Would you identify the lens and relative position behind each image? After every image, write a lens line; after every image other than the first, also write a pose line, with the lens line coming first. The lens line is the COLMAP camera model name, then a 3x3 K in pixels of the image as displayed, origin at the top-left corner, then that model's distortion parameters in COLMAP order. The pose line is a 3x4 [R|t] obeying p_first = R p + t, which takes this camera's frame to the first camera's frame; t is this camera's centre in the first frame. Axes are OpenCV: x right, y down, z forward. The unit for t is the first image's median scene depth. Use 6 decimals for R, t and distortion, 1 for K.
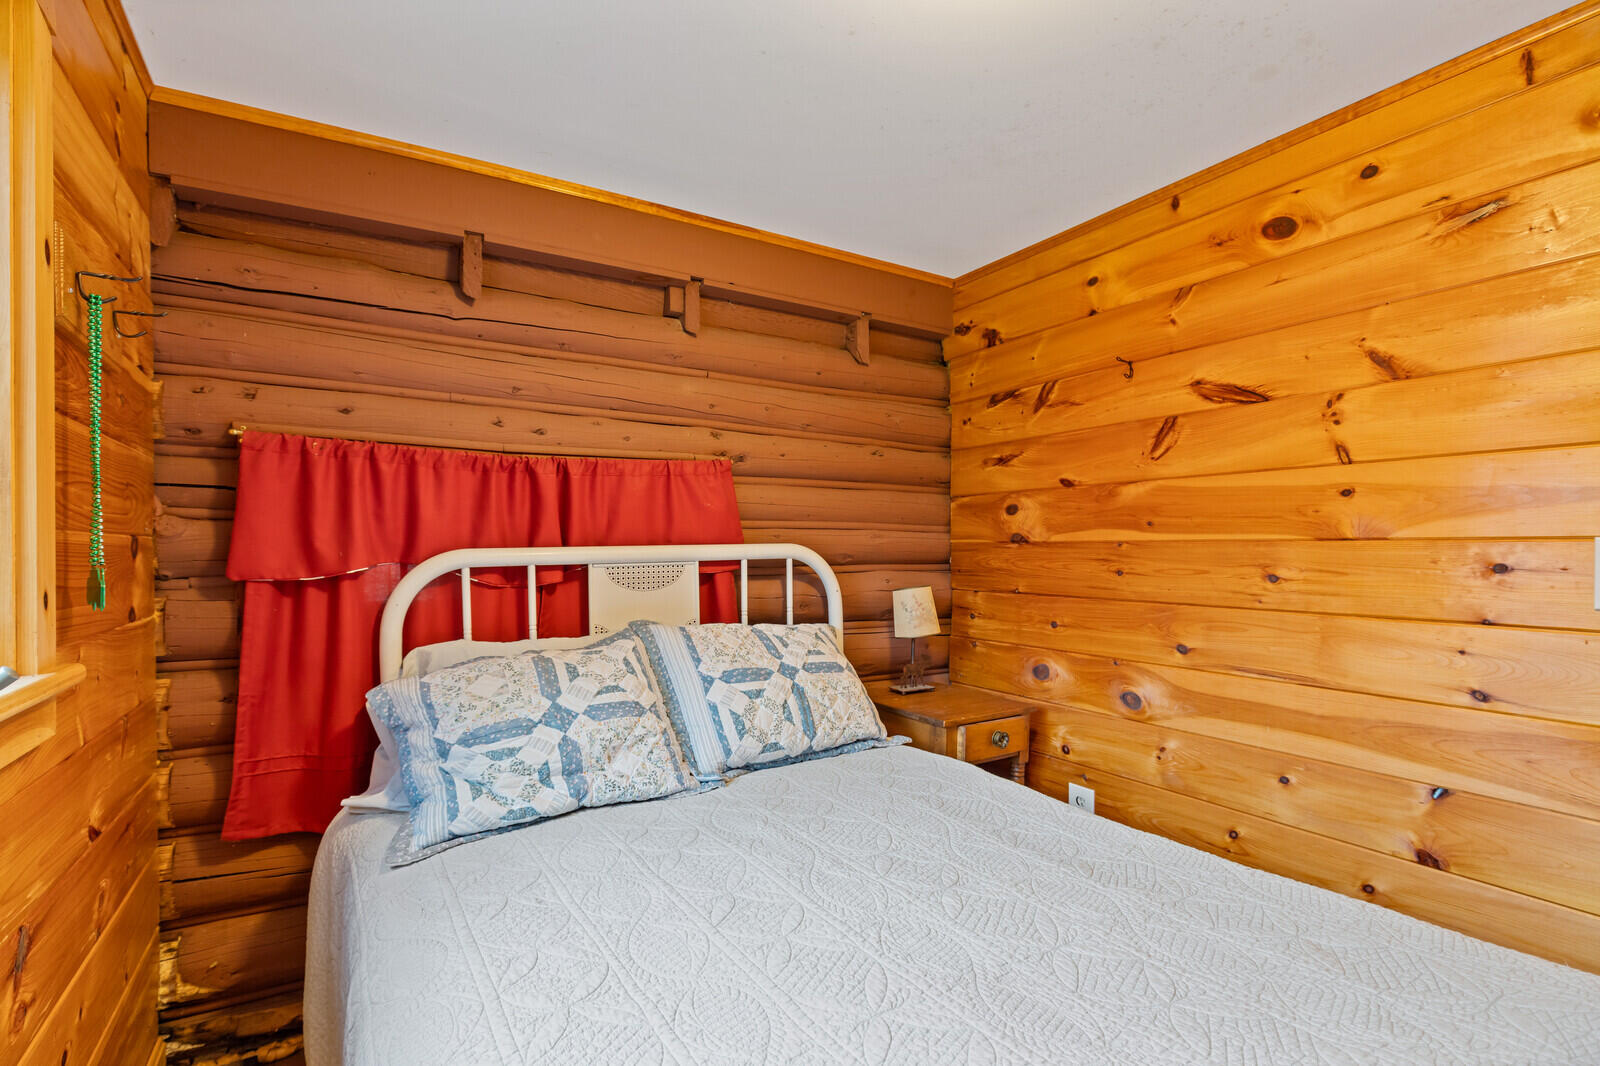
lens RADIAL K [[742.8, 0, 793.5], [0, 742.8, 546.1], [0, 0, 1]] dist [0.011131, -0.000823]
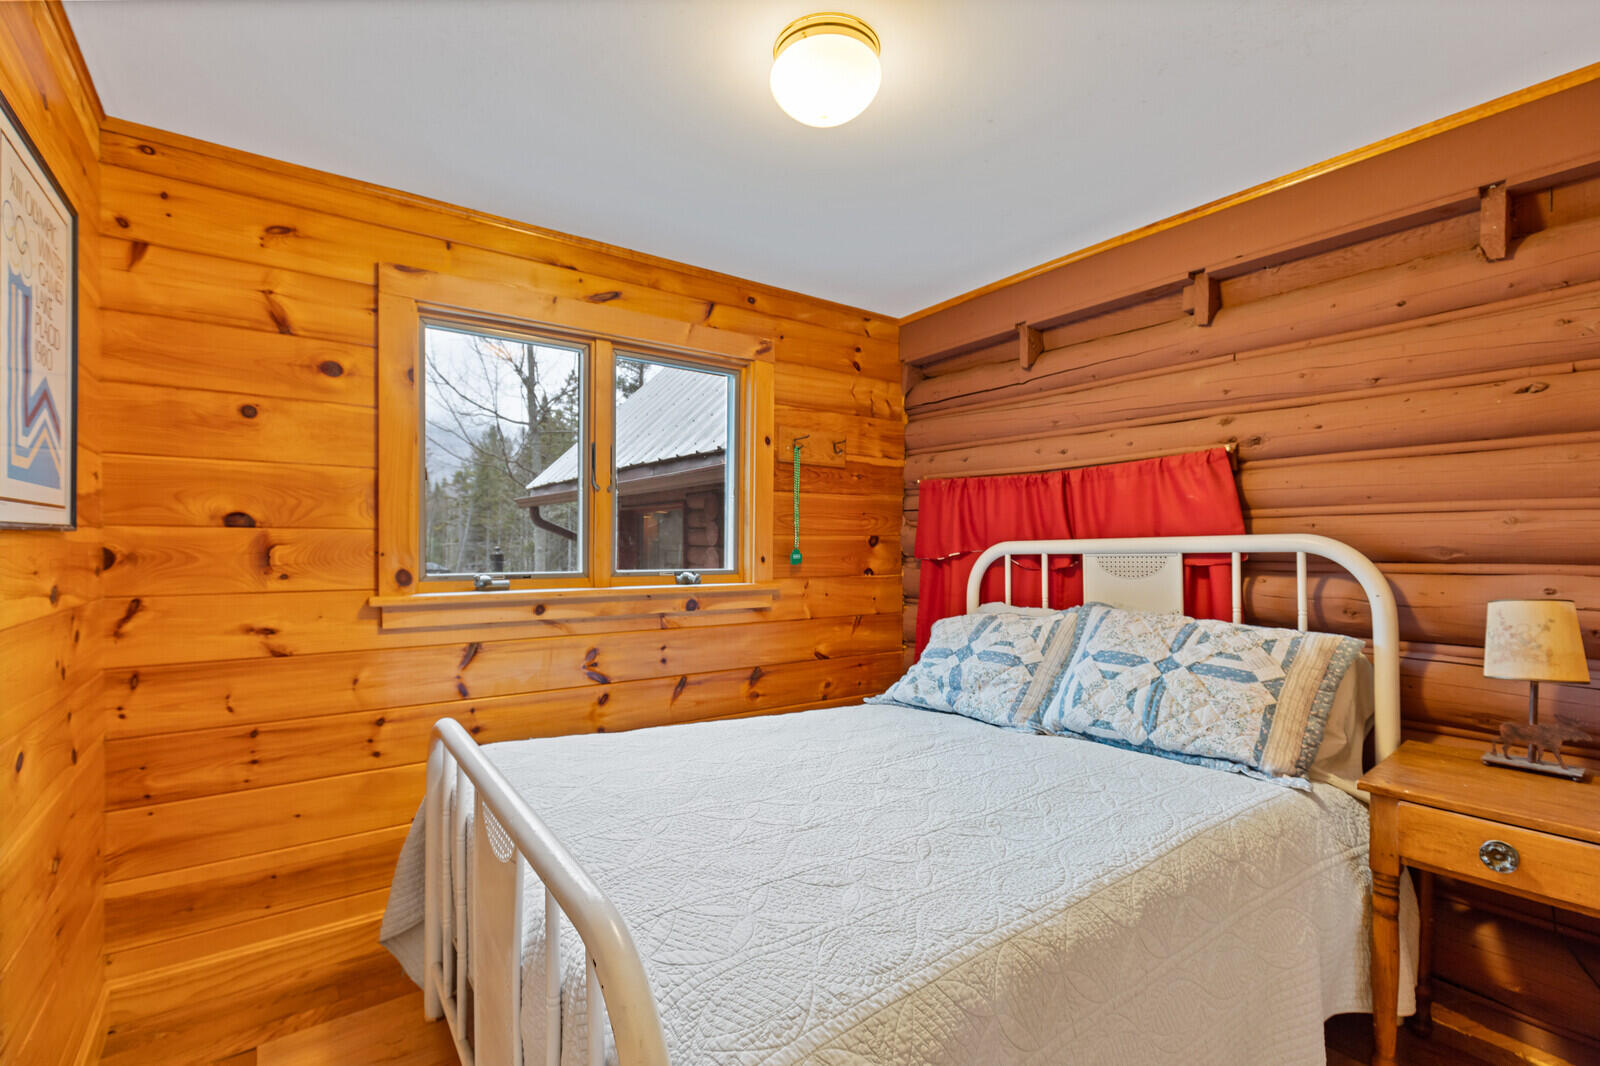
lens RADIAL K [[719.0, 0, 796.4], [0, 719.0, 536.8], [0, 0, 1]] dist [0.000153, -0.000339]
pose [[0.099892, -0.012915, -0.994914, 0.829405], [0.000094, 0.999916, -0.012971, 0.011105], [0.994998, 0.001202, 0.099885, 0.392190]]
